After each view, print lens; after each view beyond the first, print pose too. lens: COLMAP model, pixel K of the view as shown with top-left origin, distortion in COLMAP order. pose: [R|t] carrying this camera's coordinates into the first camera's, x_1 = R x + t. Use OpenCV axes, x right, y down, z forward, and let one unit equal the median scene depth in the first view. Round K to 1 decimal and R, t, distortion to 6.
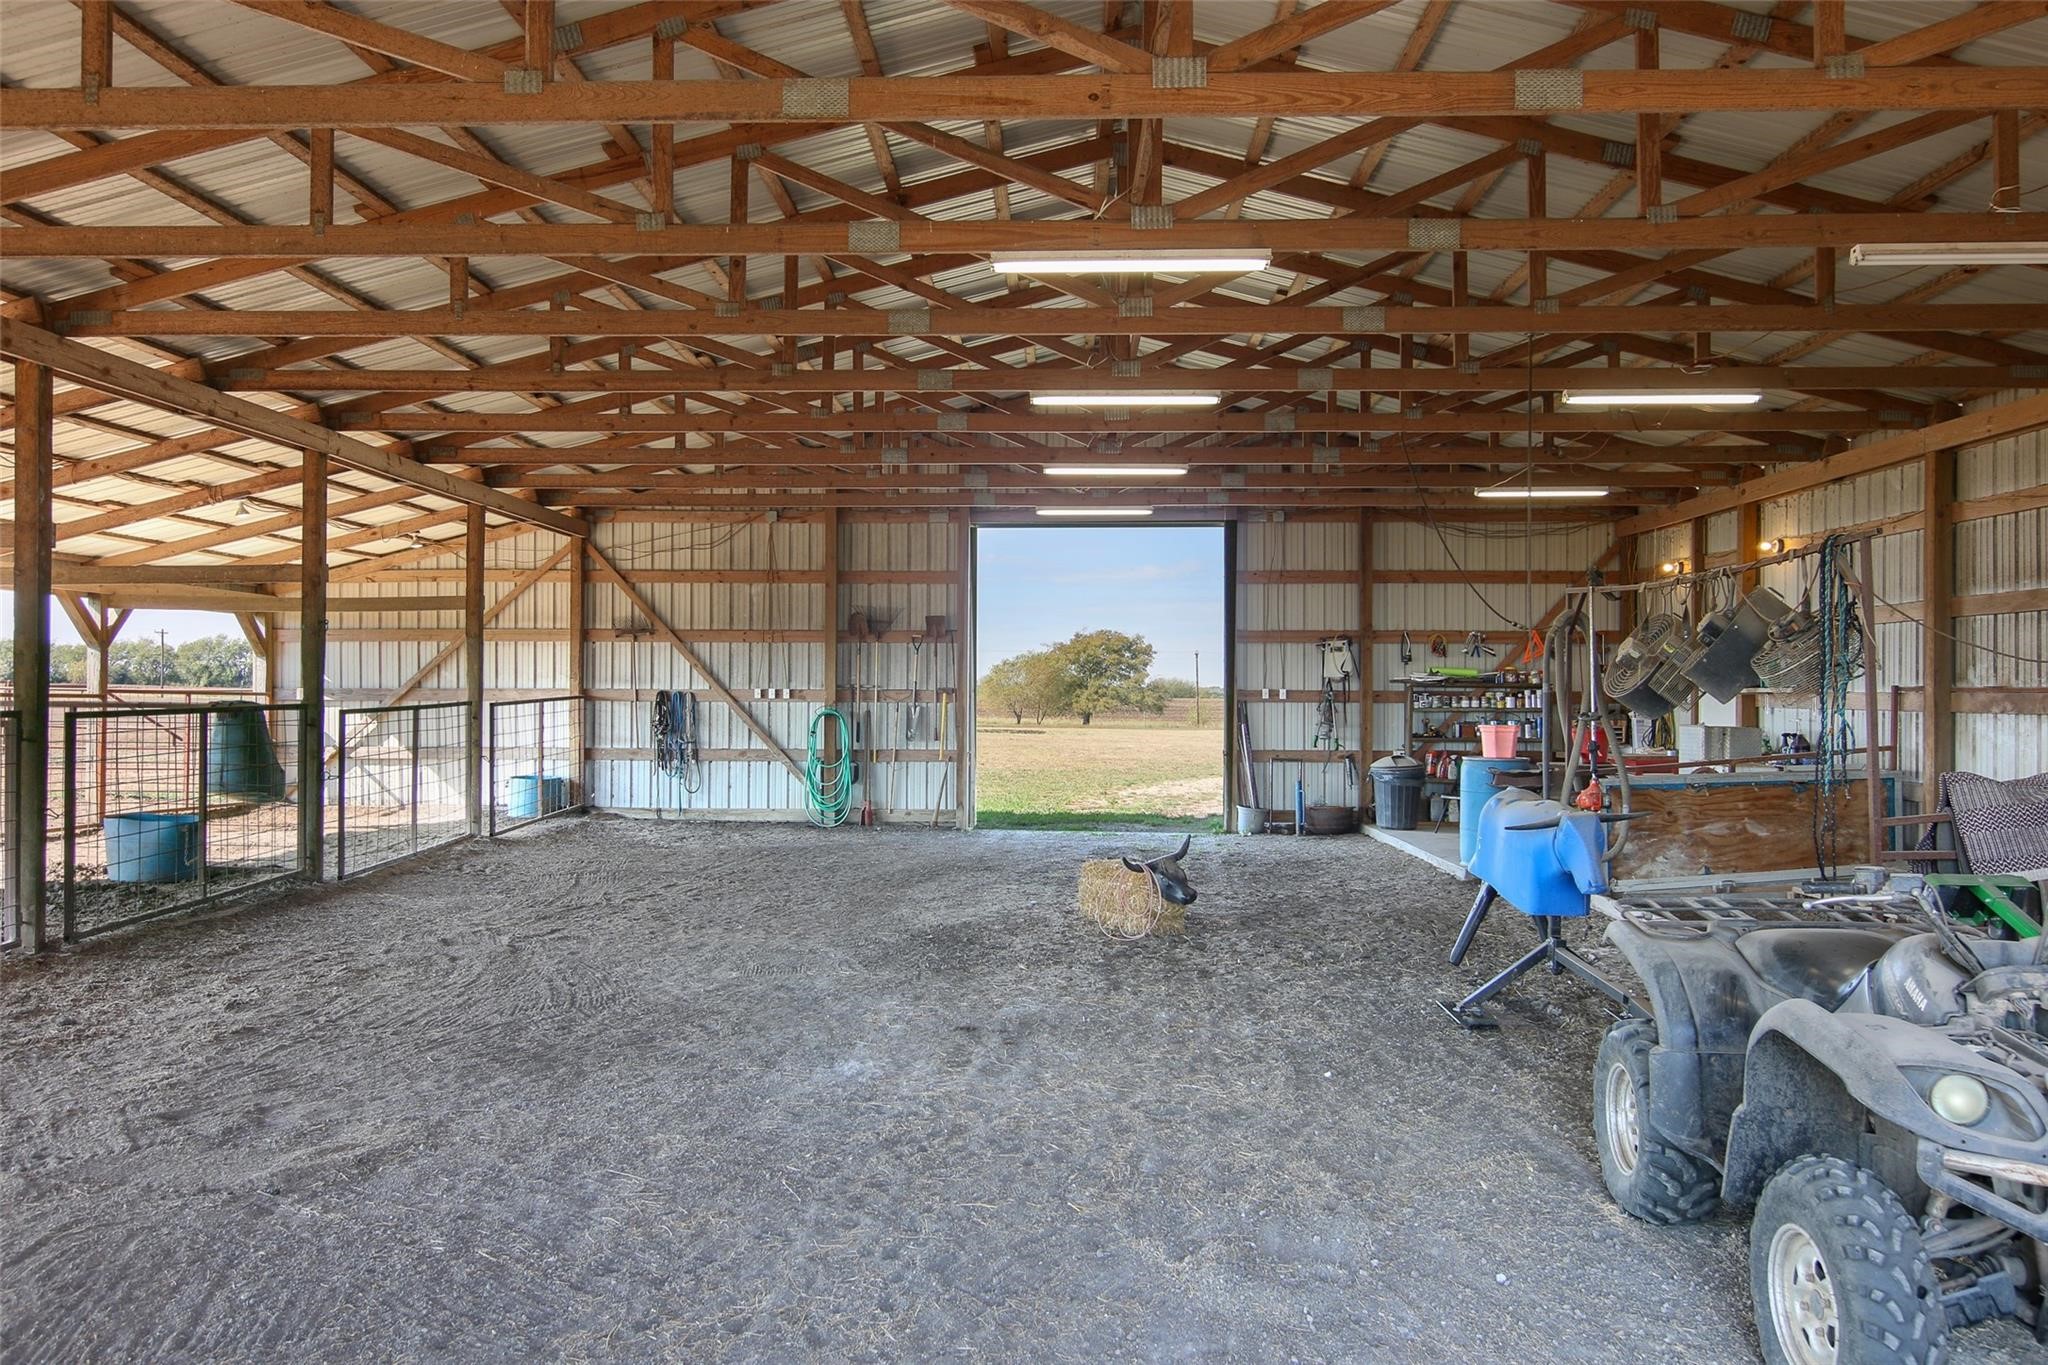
lens RADIAL K [[1478.6, 0, 1024.0], [0, 1478.6, 682.5], [0, 0, 1]] dist [0.009663, -0.009916]
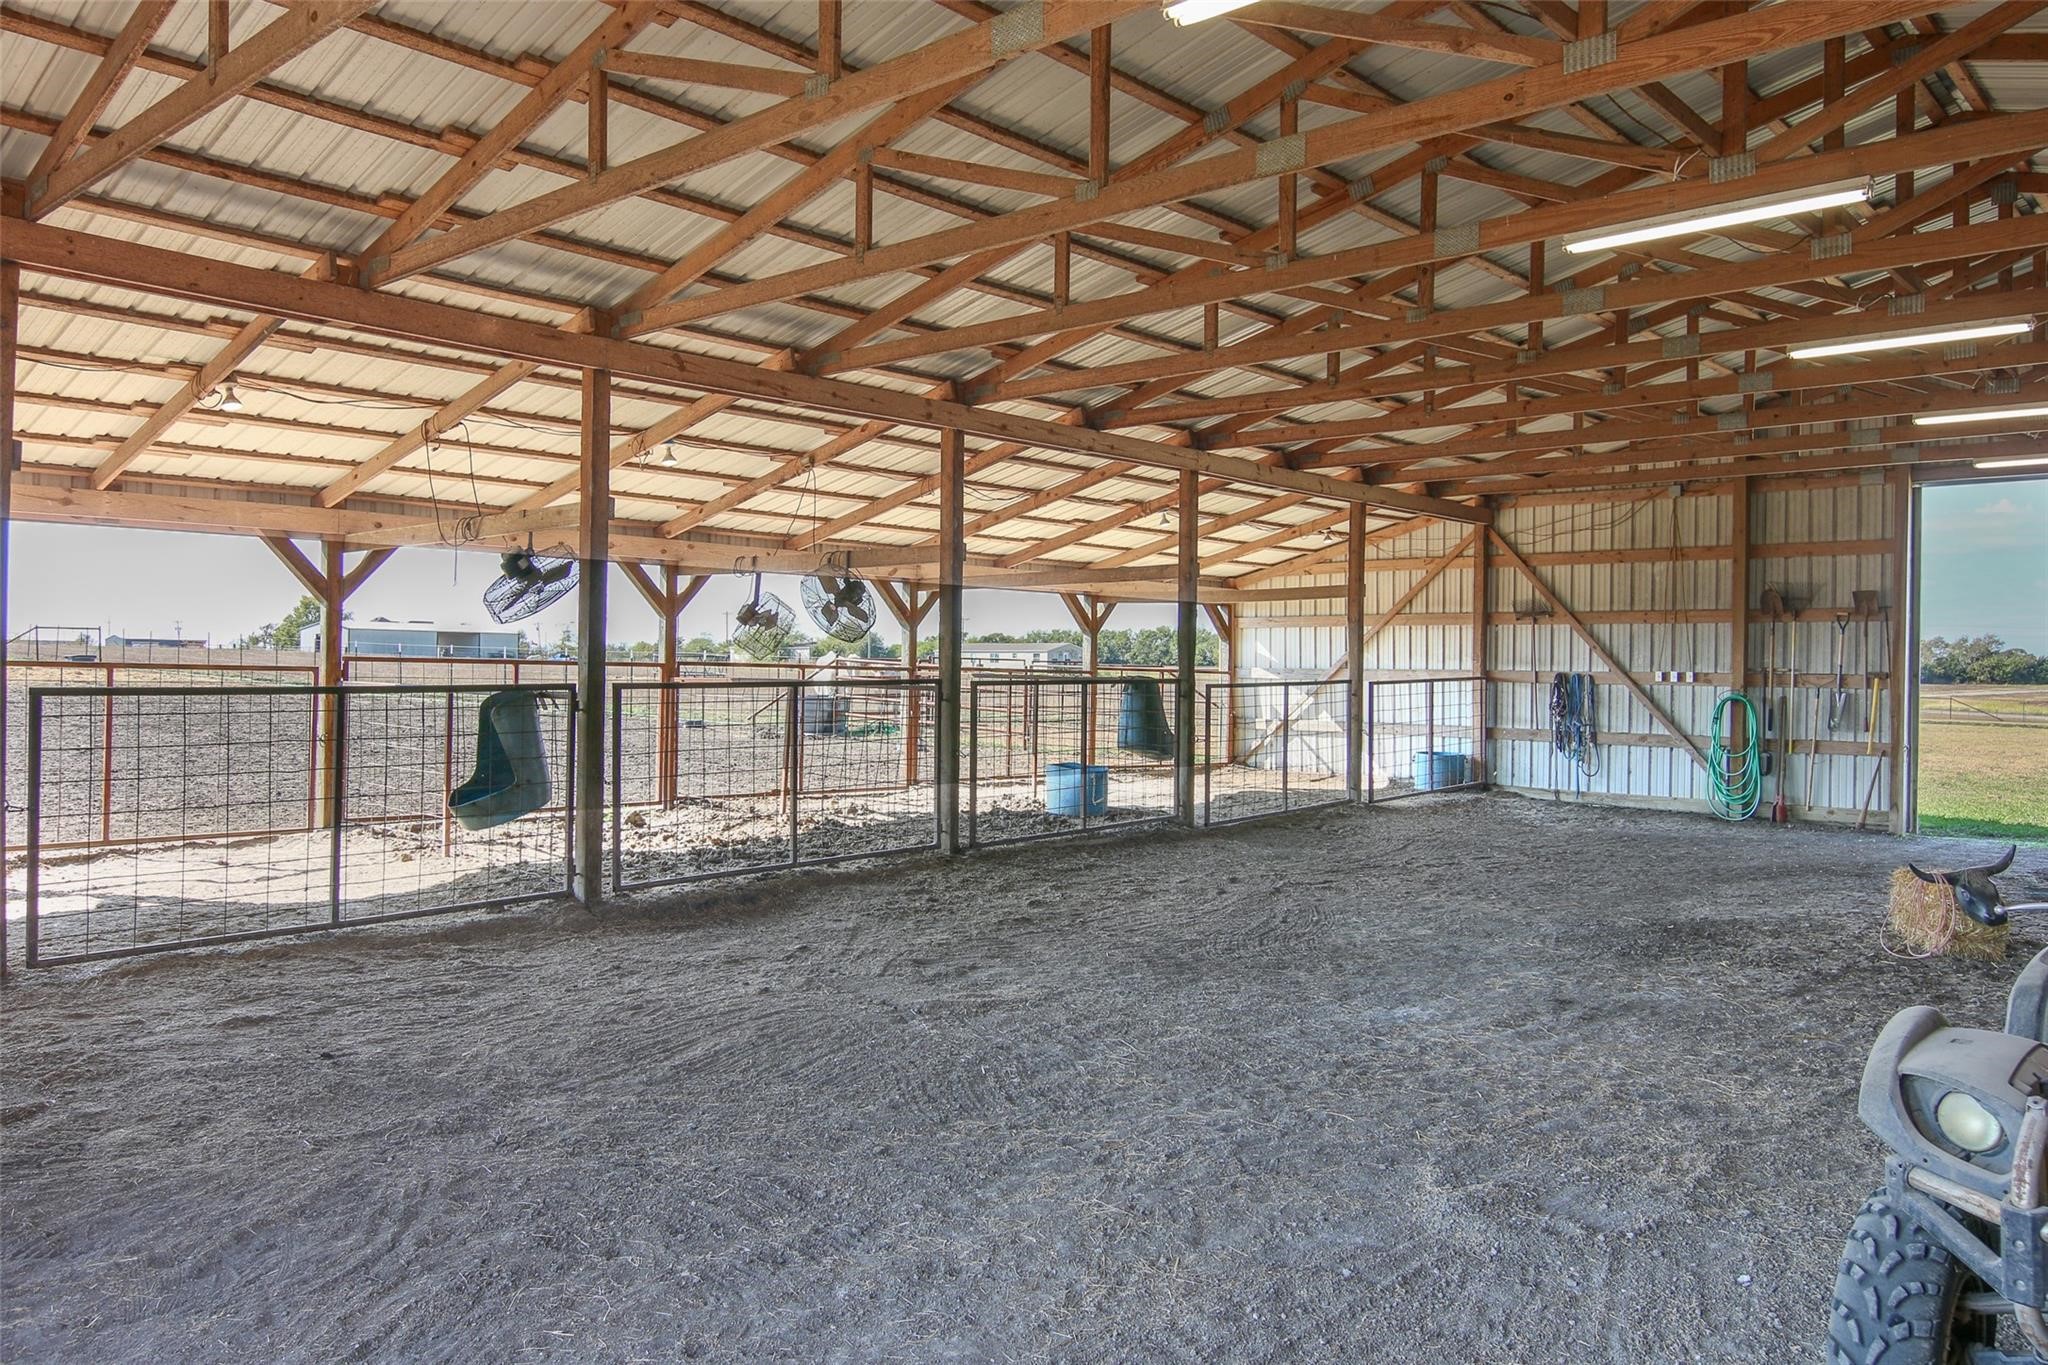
lens RADIAL K [[1495.5, 0, 1024.0], [0, 1495.5, 682.5], [0, 0, 1]] dist [0.010667, -0.002873]
pose [[0.760049, 0.013014, -0.649735, 0.140374], [-0.006554, 0.999902, 0.012361, 0.001977], [0.649833, -0.005136, 0.760060, -0.008453]]
